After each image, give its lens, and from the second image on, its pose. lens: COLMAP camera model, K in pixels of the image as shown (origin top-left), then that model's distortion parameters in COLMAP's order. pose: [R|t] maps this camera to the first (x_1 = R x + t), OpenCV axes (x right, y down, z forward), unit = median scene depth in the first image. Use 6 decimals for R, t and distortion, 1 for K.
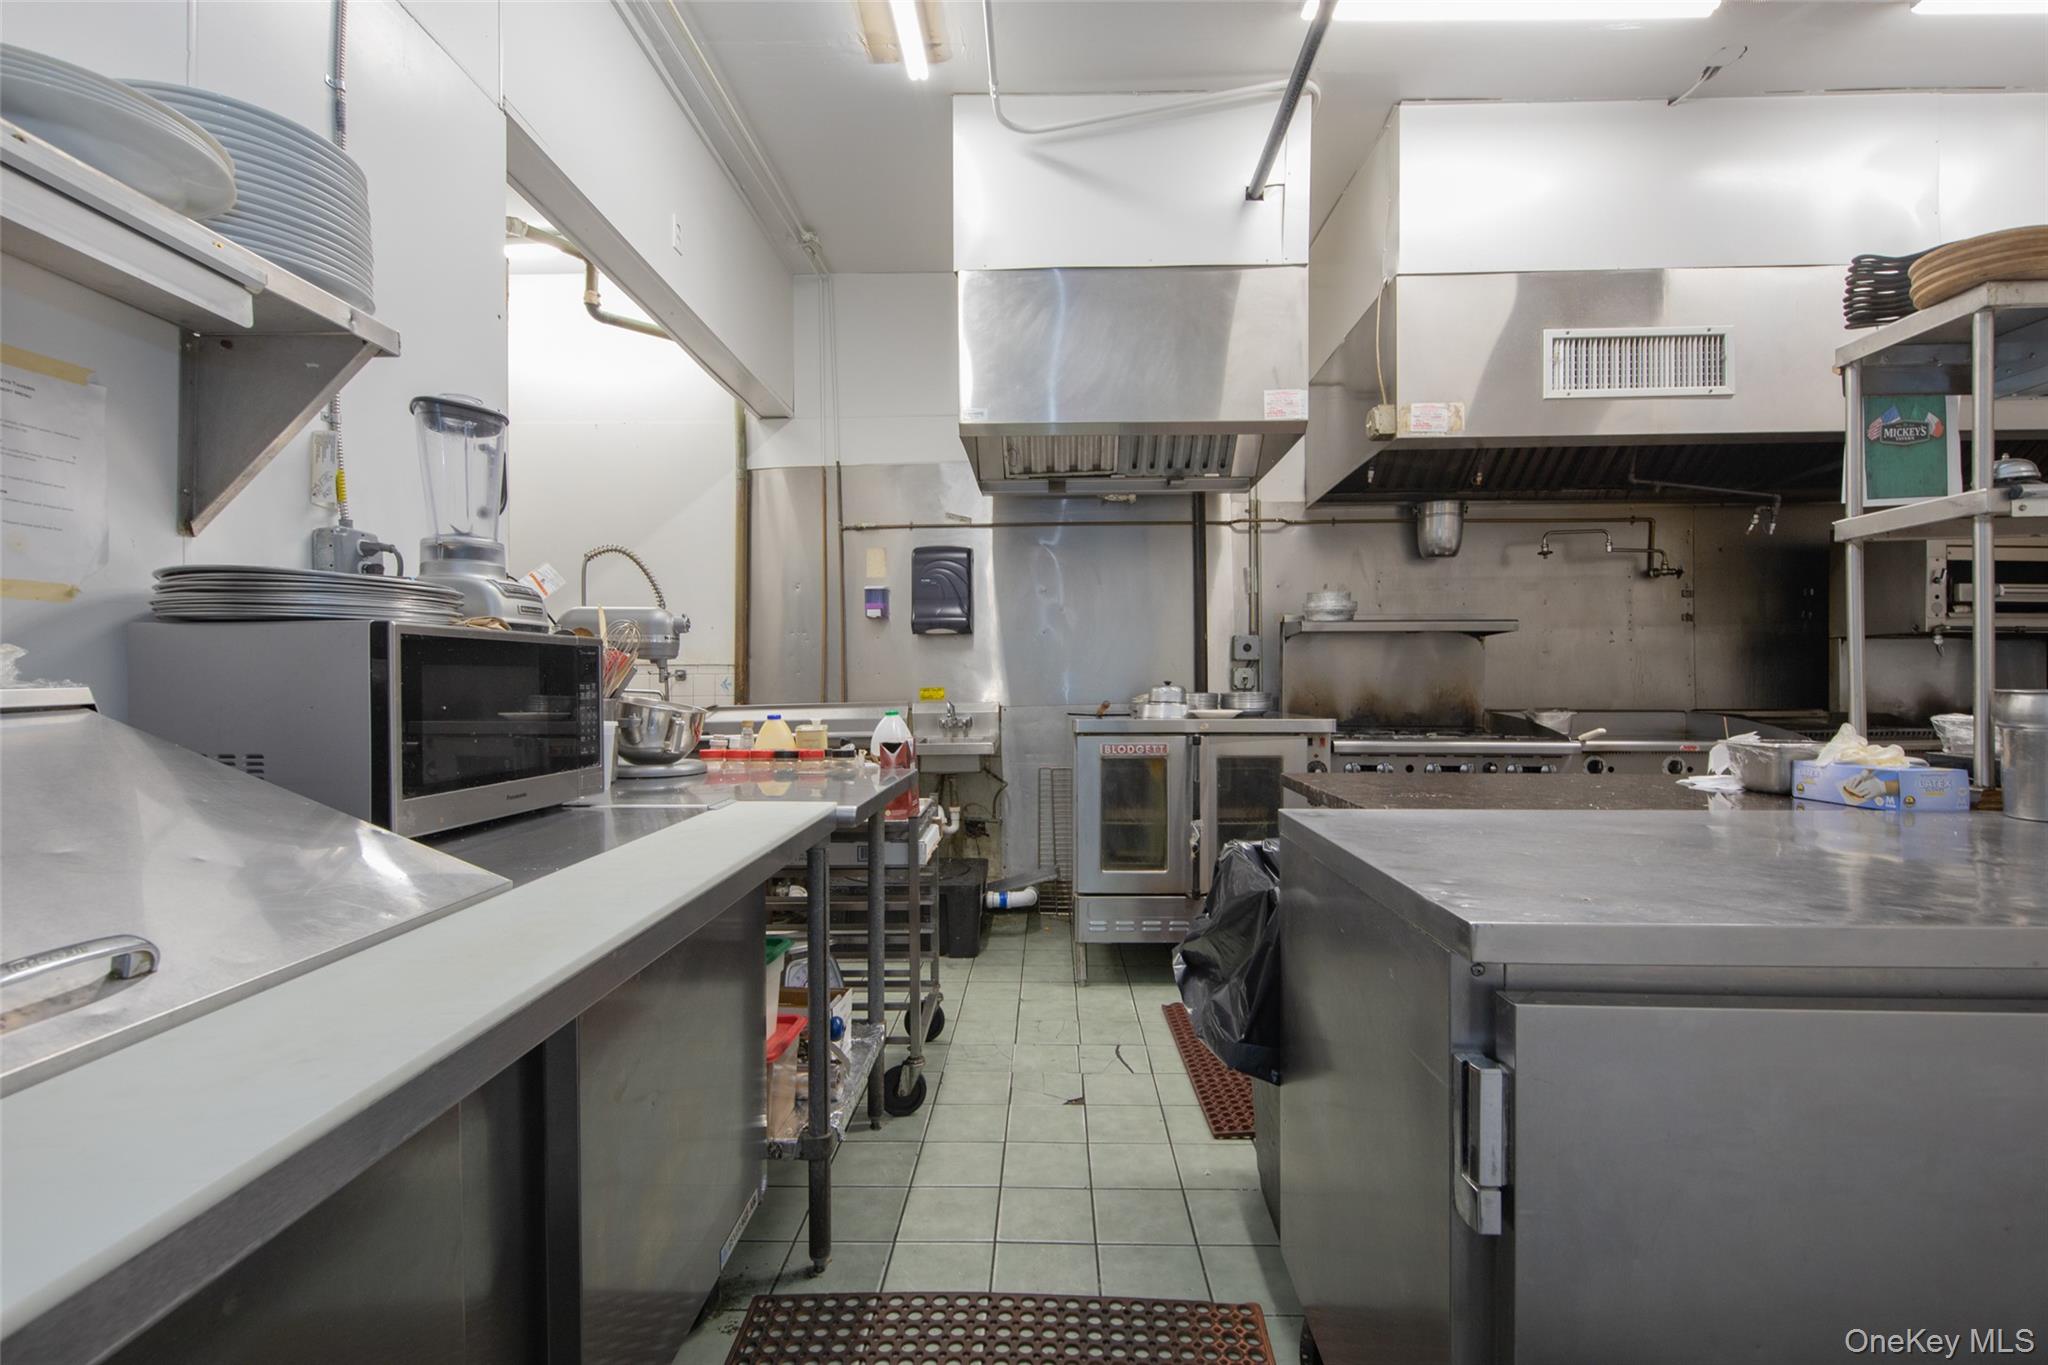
lens RADIAL K [[939.1, 0, 1023.3], [0, 939.1, 686.6], [0, 0, 1]] dist [-0.000861, -0.000055]
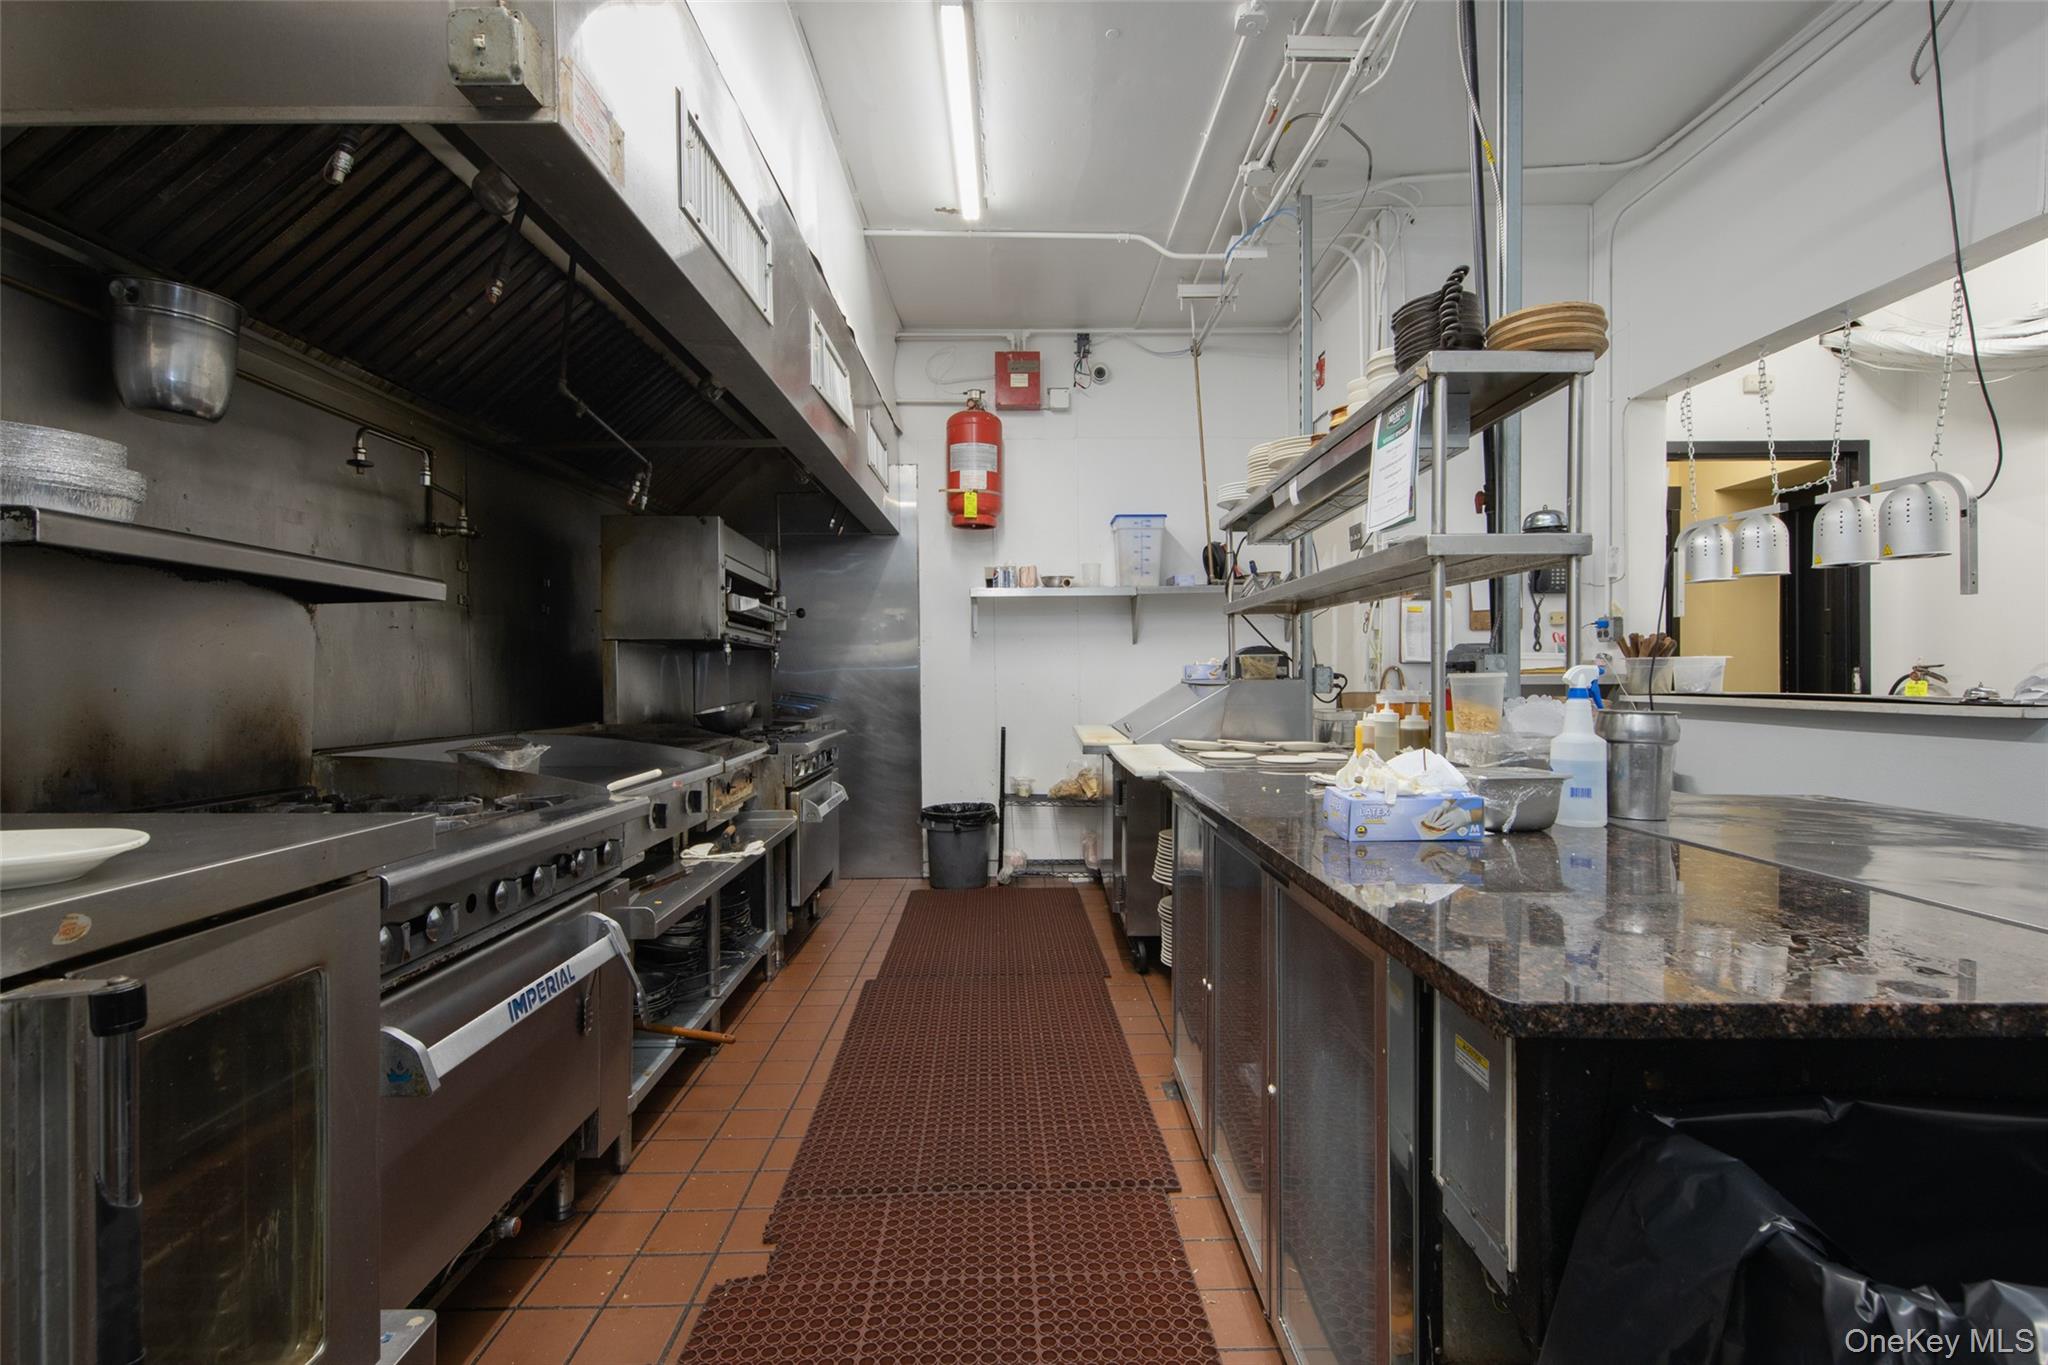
lens RADIAL K [[939.1, 0, 1022.4], [0, 939.1, 683.2], [0, 0, 1]] dist [-0.000861, -0.000055]
pose [[-0.037590, 0.001743, 0.999292, -0.033999], [-0.003511, 0.999992, -0.001876, -0.026282], [-0.999287, -0.003579, -0.037584, 1.453045]]
